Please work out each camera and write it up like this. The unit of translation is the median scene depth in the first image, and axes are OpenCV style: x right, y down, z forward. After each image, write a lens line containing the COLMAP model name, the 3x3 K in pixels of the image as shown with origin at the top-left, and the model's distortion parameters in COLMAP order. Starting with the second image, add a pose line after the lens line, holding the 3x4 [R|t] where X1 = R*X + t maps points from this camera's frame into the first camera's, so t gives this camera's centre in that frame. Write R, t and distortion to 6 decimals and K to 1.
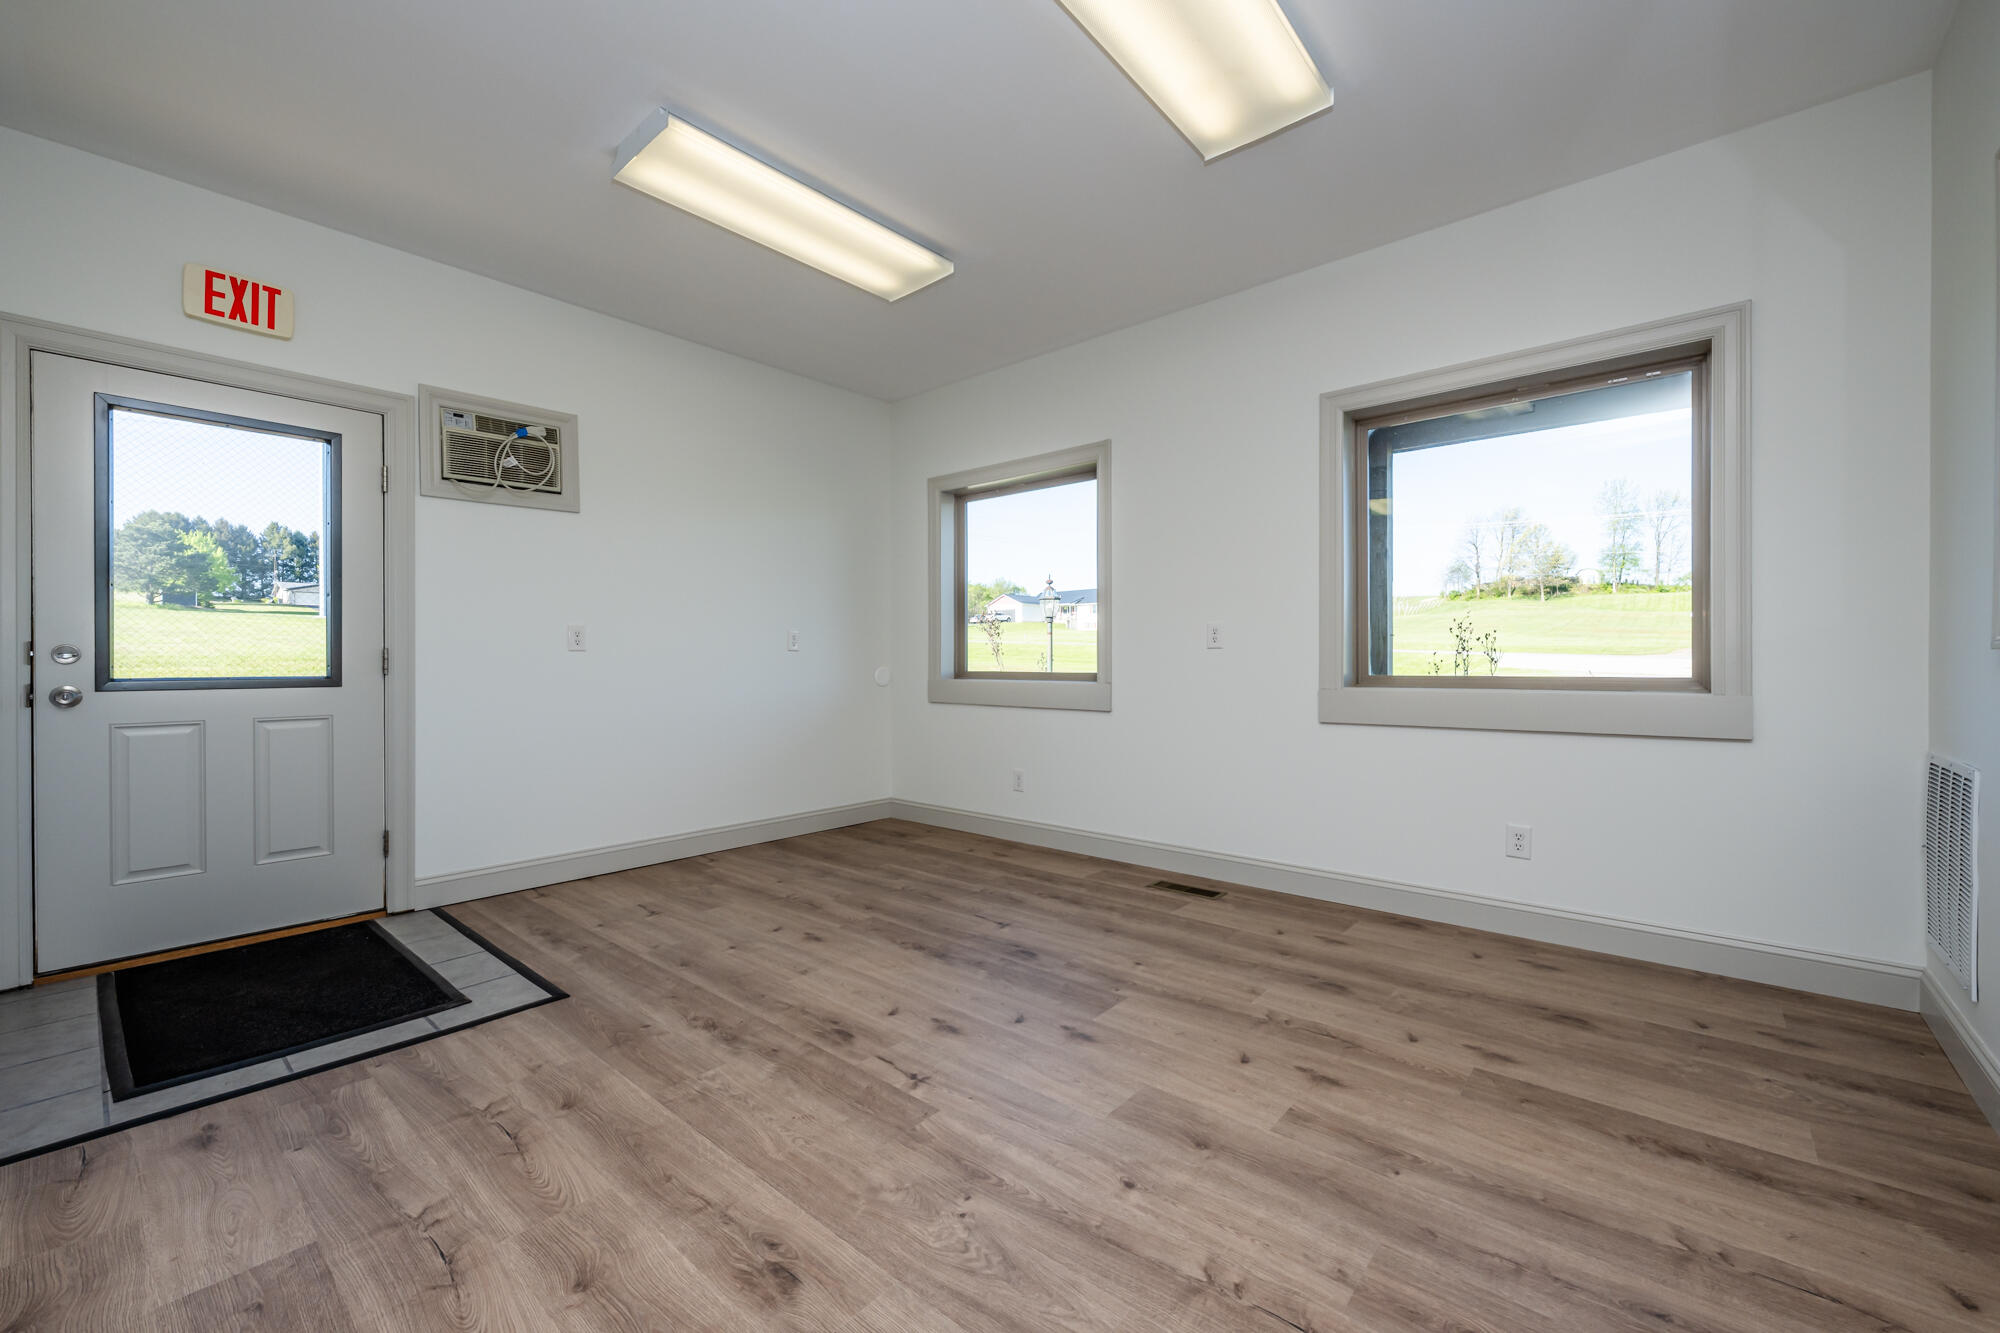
lens RADIAL K [[800.2, 0, 984.0], [0, 800.2, 670.6], [0, 0, 1]] dist [0.003890, -0.000501]
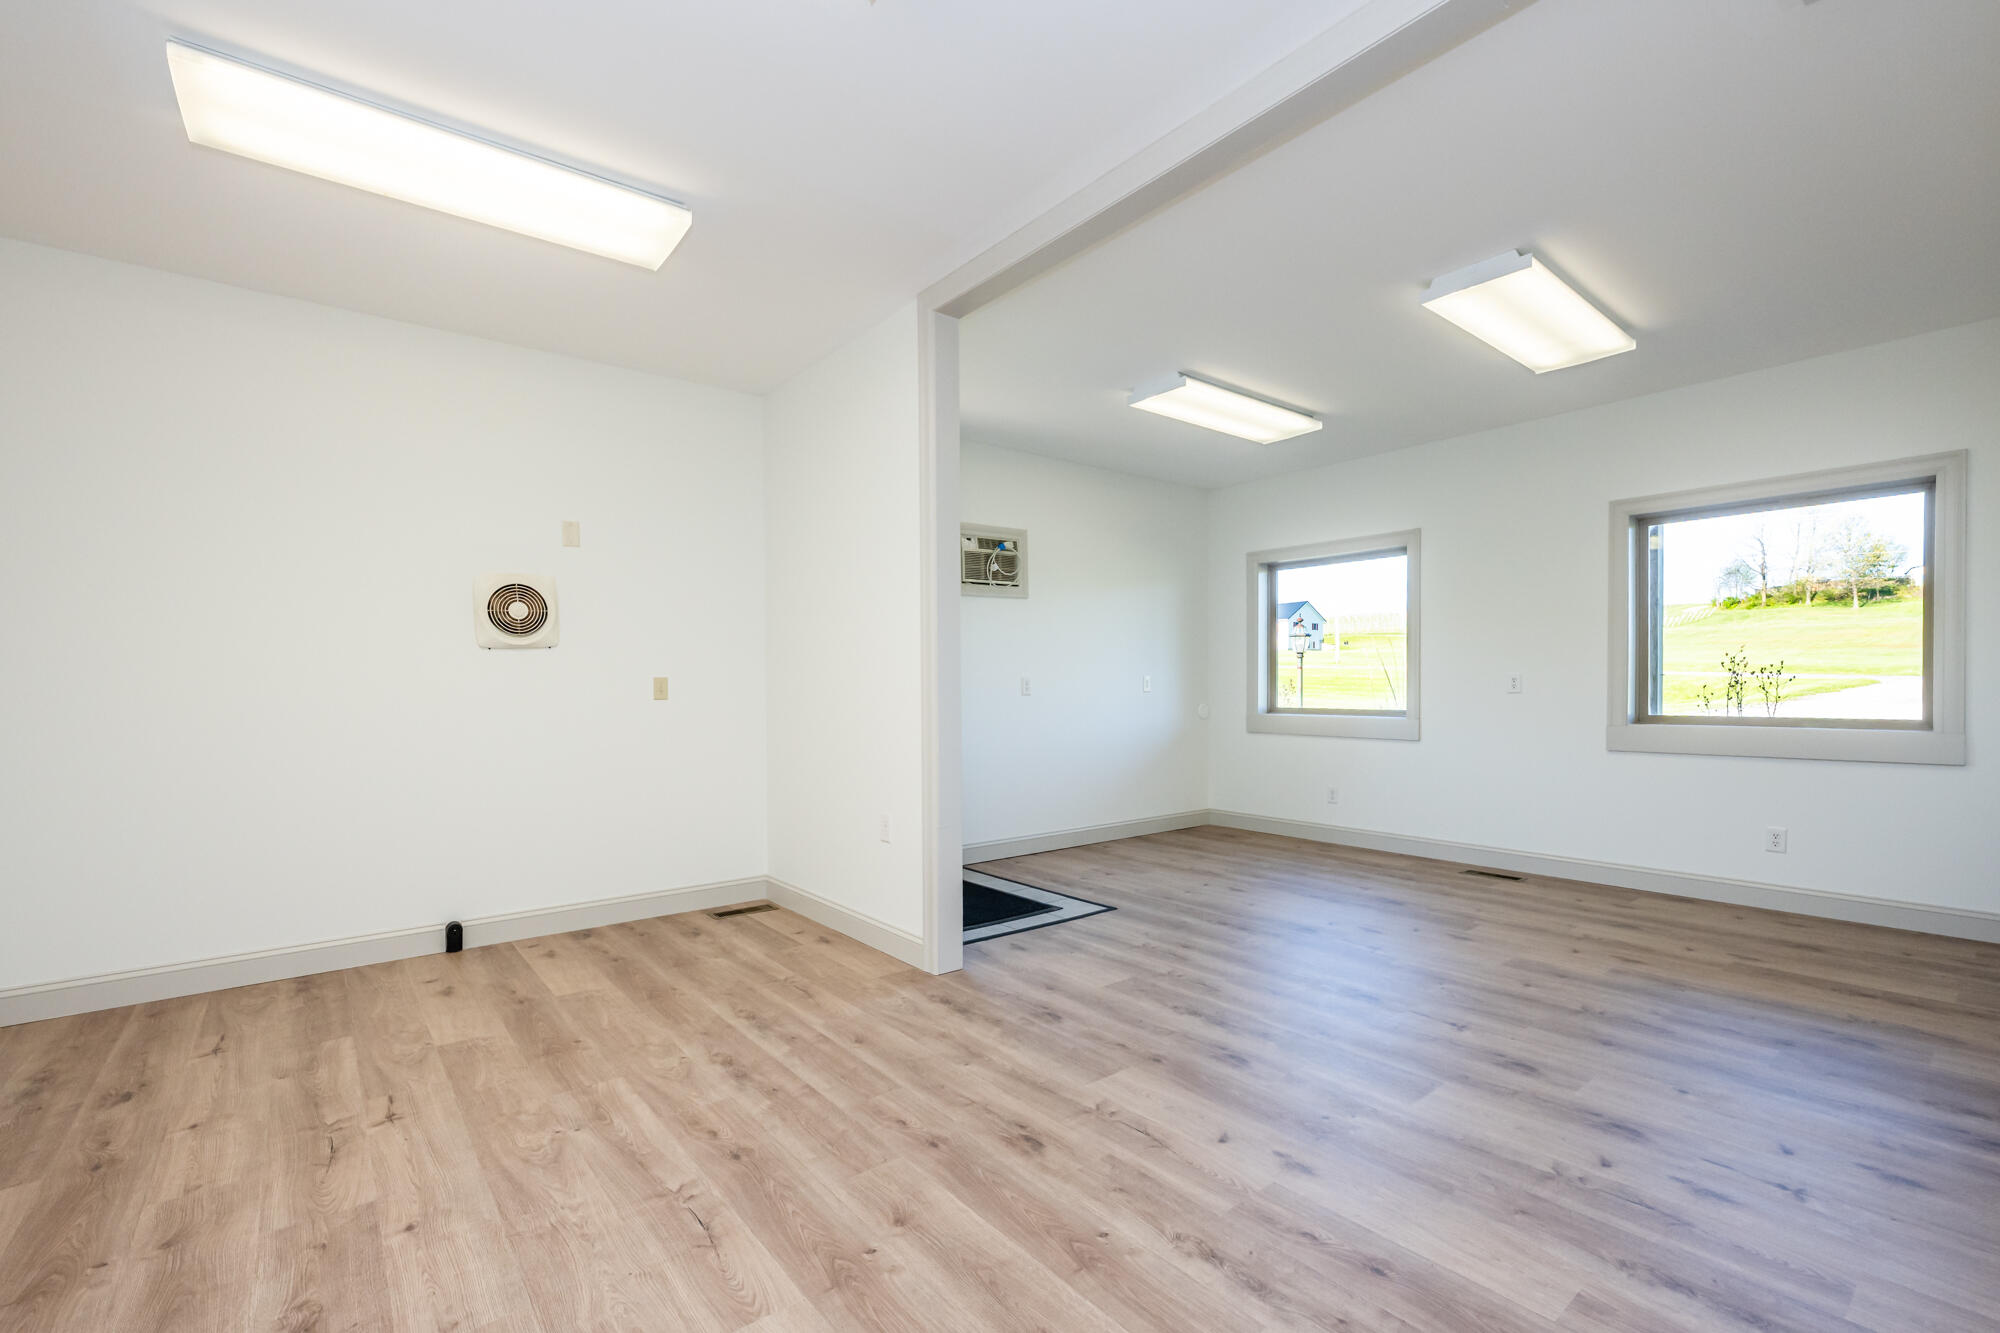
lens RADIAL K [[856.7, 0, 998.5], [0, 856.7, 700.1], [0, 0, 1]] dist [0.007971, -0.000295]
pose [[0.985056, 0.001648, -0.172229, -0.321688], [-0.000466, 0.999976, 0.006907, -0.027968], [0.172236, -0.006723, 0.985033, -0.563684]]
